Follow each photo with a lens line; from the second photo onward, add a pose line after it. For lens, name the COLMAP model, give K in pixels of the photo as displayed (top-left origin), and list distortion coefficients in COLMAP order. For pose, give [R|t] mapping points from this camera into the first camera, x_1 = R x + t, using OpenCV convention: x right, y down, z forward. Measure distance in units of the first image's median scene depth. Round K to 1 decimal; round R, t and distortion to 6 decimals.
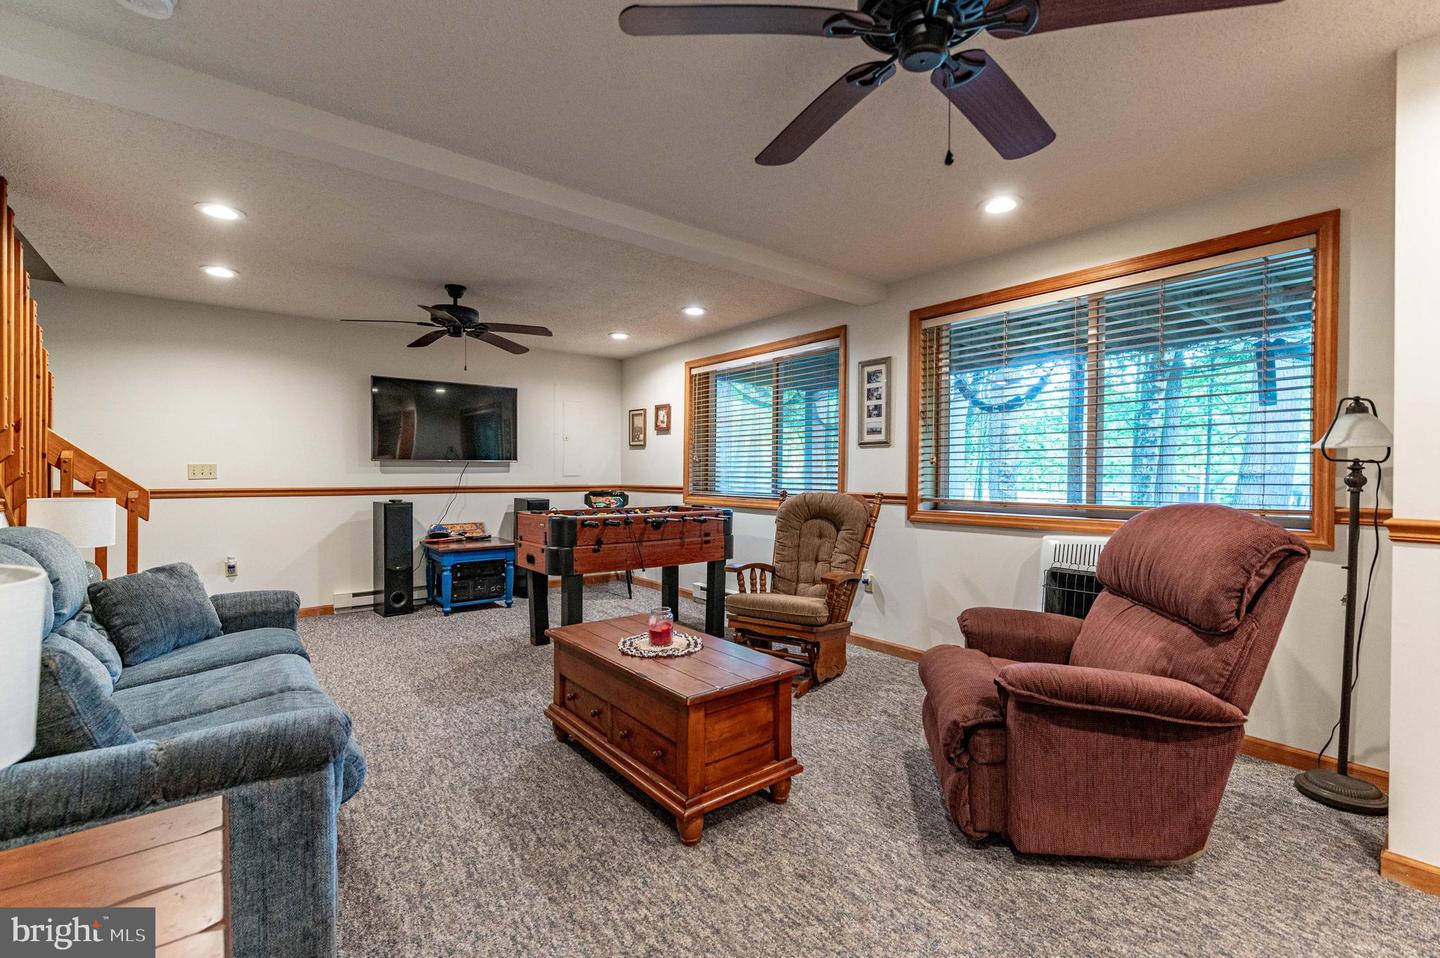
lens RADIAL K [[630.0, 0, 727.8], [0, 630.0, 474.7], [0, 0, 1]] dist [0.001844, -0.000779]
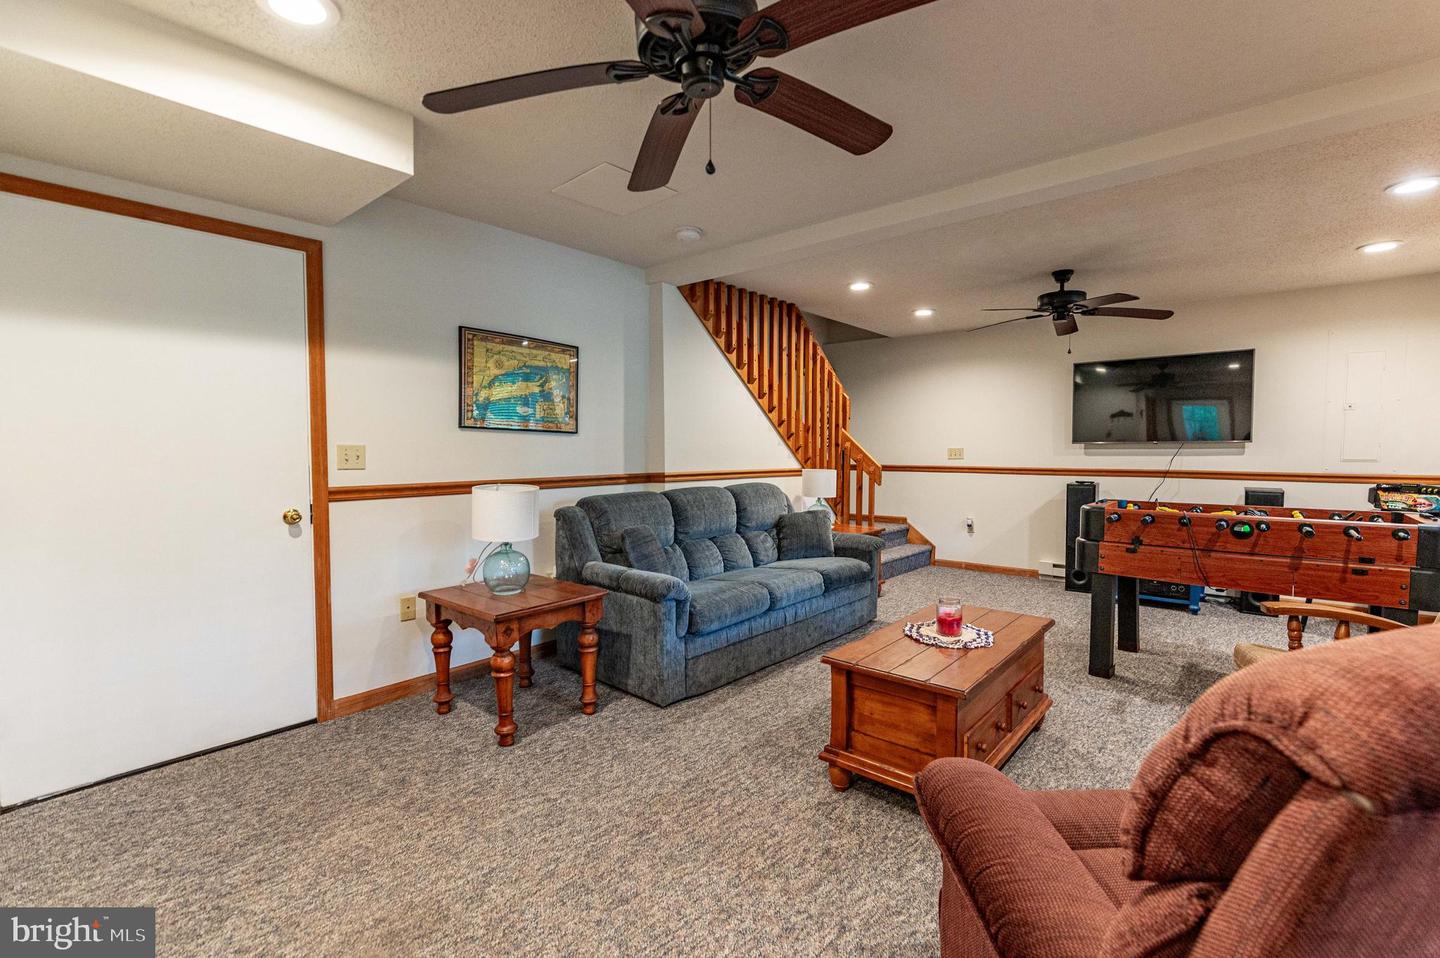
lens RADIAL K [[630.0, 0, 719.4], [0, 630.0, 476.0], [0, 0, 1]] dist [0.001844, -0.000779]
pose [[0.175926, 0.039859, -0.983596, 0.485000], [-0.003044, 0.999197, 0.039947, -0.010856], [0.984399, -0.004034, 0.175906, 0.287683]]
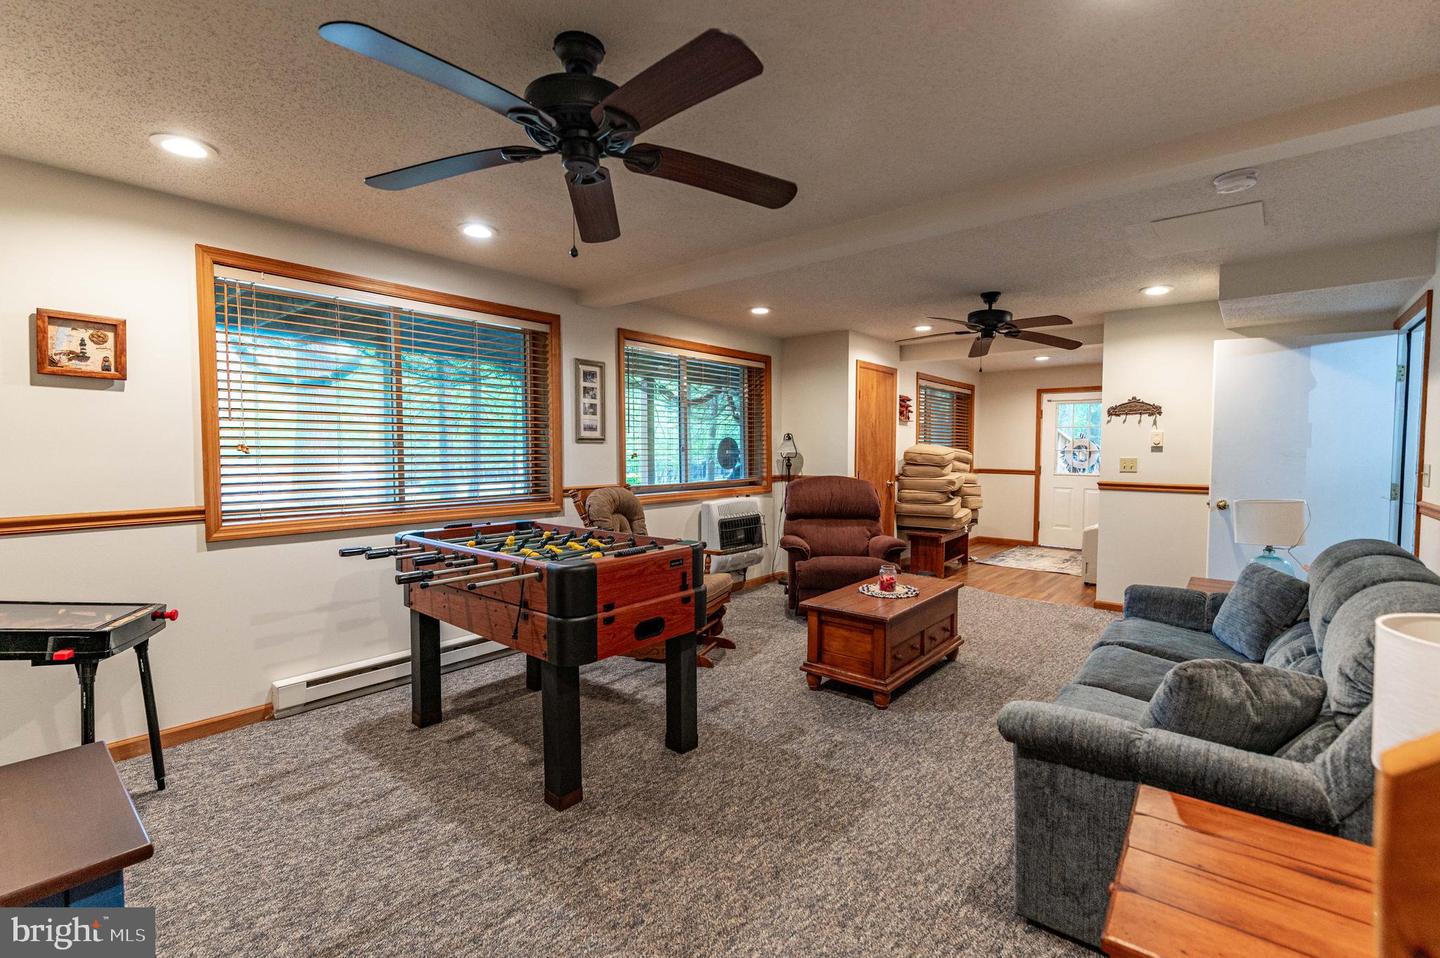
lens RADIAL K [[630.0, 0, 720.8], [0, 630.0, 481.8], [0, 0, 1]] dist [0.001844, -0.000779]
pose [[-0.197754, -0.053703, 0.978780, -0.877650], [0.002424, 0.998468, 0.055273, -0.037337], [-0.980249, 0.013303, -0.197321, 1.013542]]
